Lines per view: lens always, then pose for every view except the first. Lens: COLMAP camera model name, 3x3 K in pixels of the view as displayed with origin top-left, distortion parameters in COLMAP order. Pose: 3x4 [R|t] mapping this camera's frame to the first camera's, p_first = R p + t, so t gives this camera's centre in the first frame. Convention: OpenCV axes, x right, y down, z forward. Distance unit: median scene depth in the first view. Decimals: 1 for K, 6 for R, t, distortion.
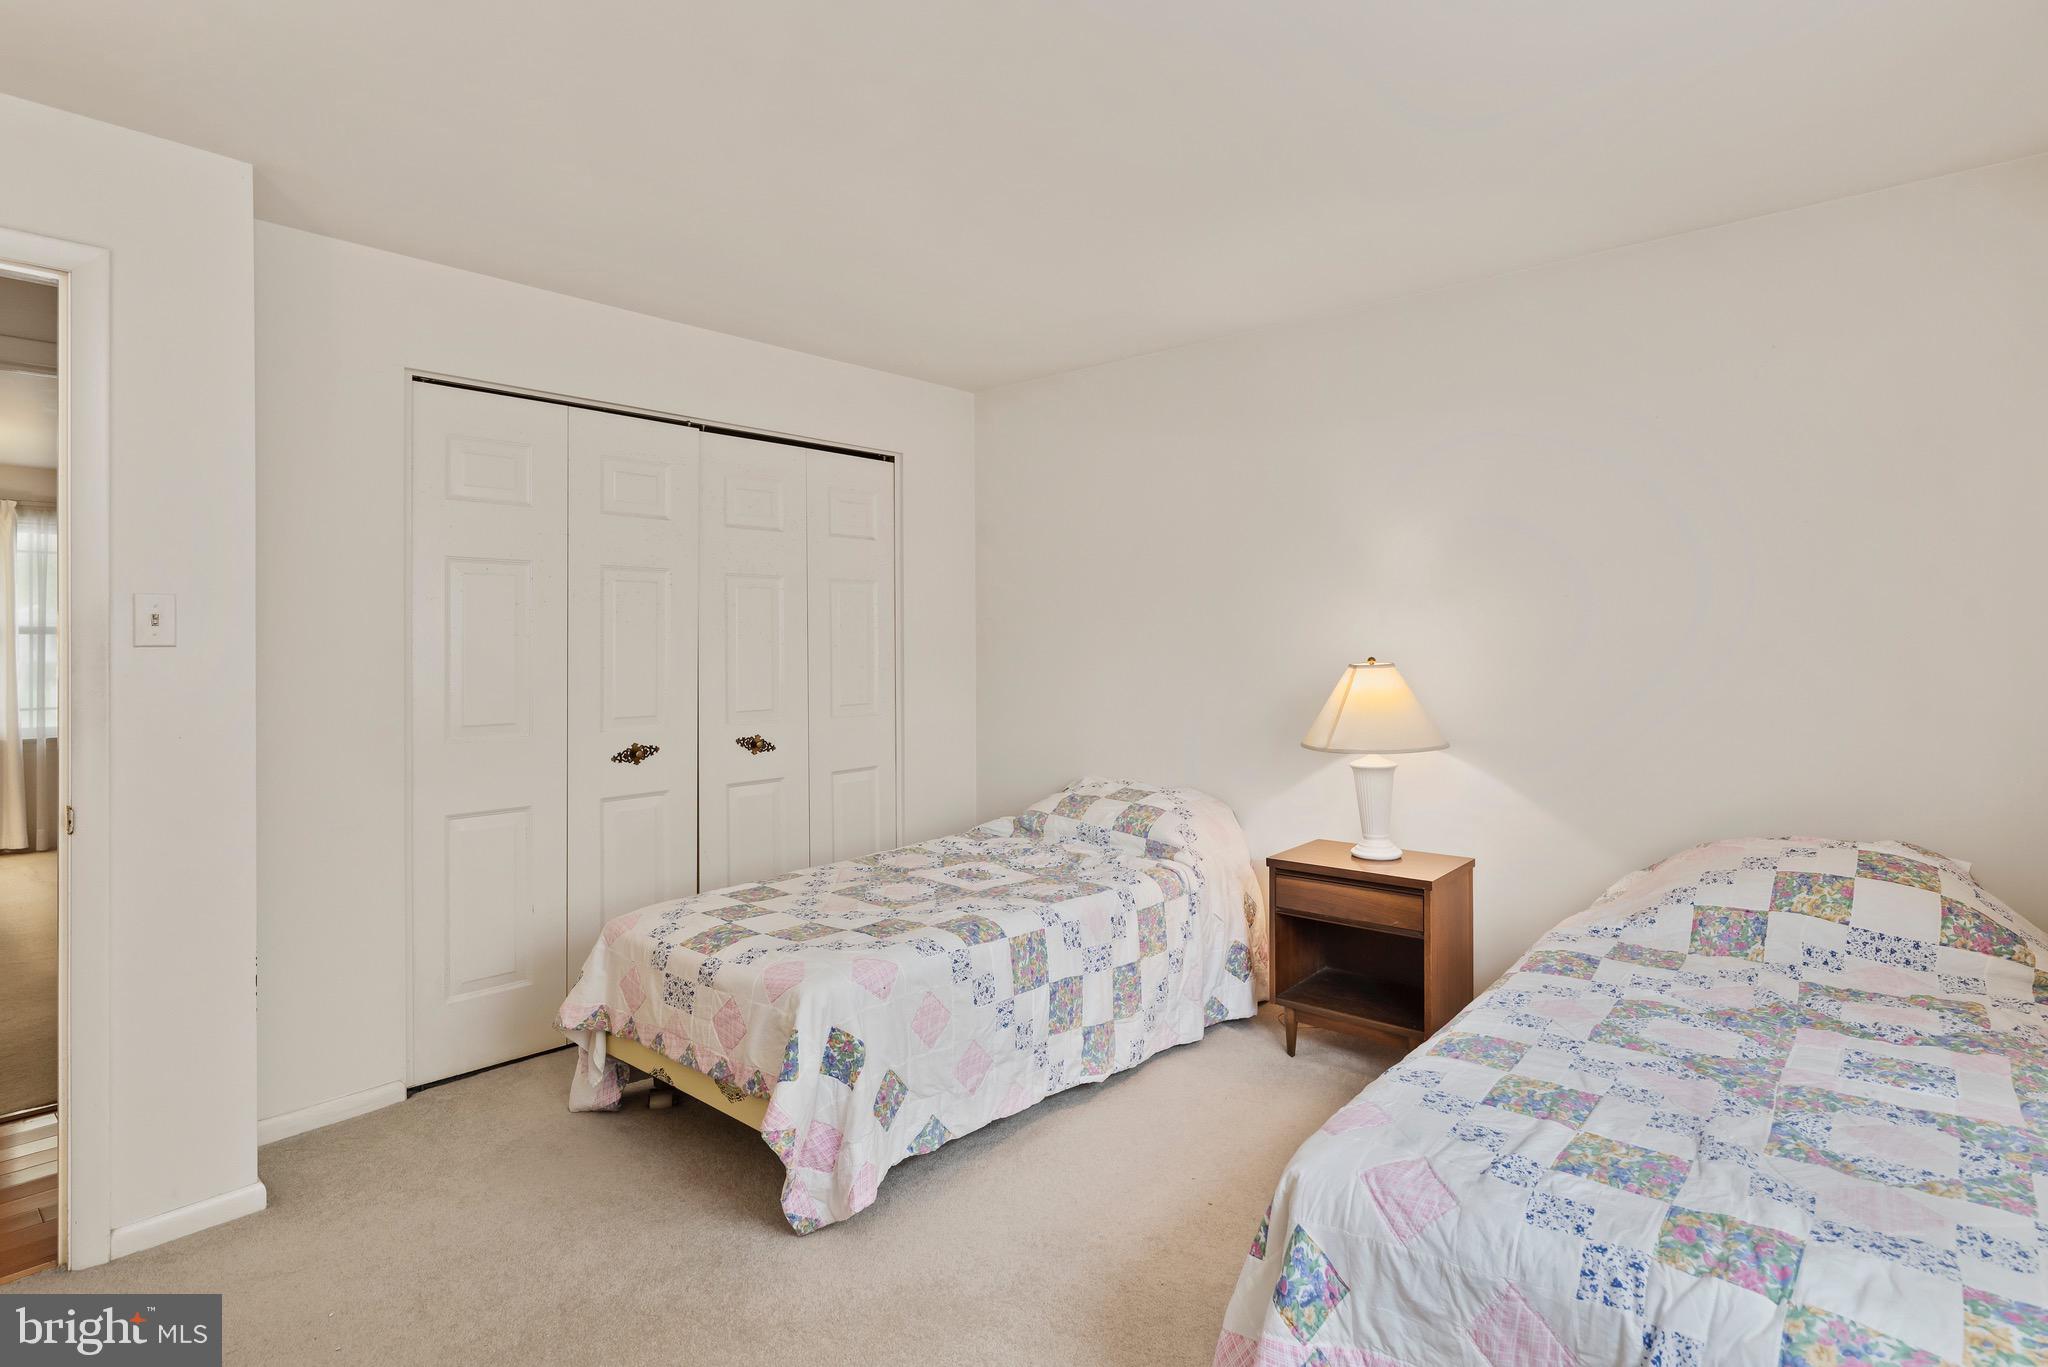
lens RADIAL K [[1020.8, 0, 1030.5], [0, 1020.8, 673.6], [0, 0, 1]] dist [-0.001651, 0.000798]
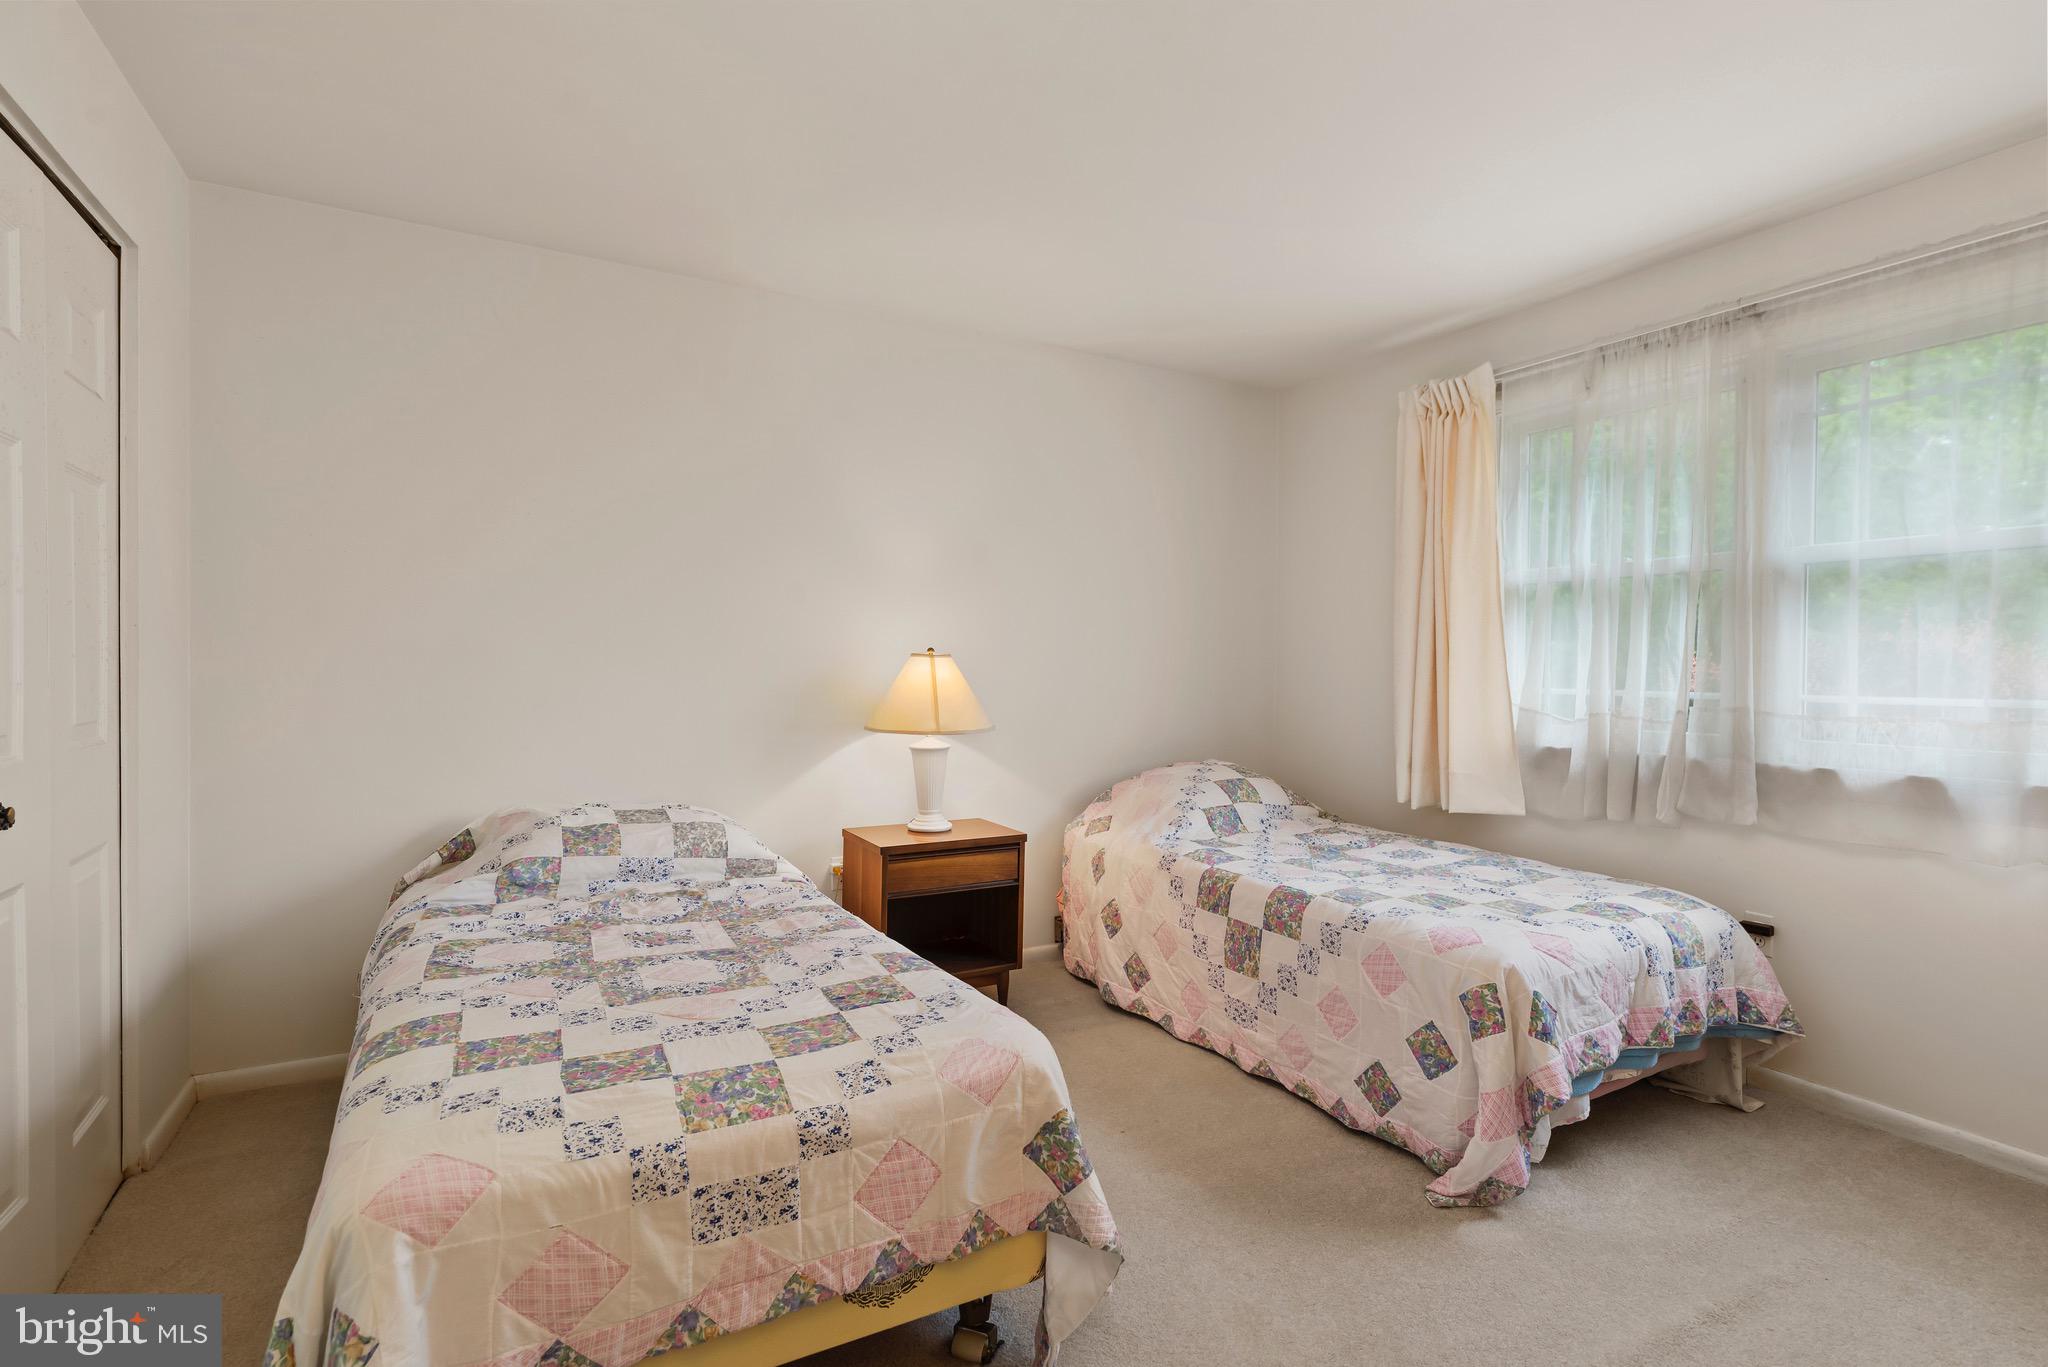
lens RADIAL K [[1020.8, 0, 1029.9], [0, 1020.8, 677.9], [0, 0, 1]] dist [-0.001651, 0.000798]
pose [[0.342566, -0.007484, 0.939464, -0.819843], [0.015998, 0.999870, 0.002131, 0.020304], [-0.939358, 0.014300, 0.342641, 0.649347]]
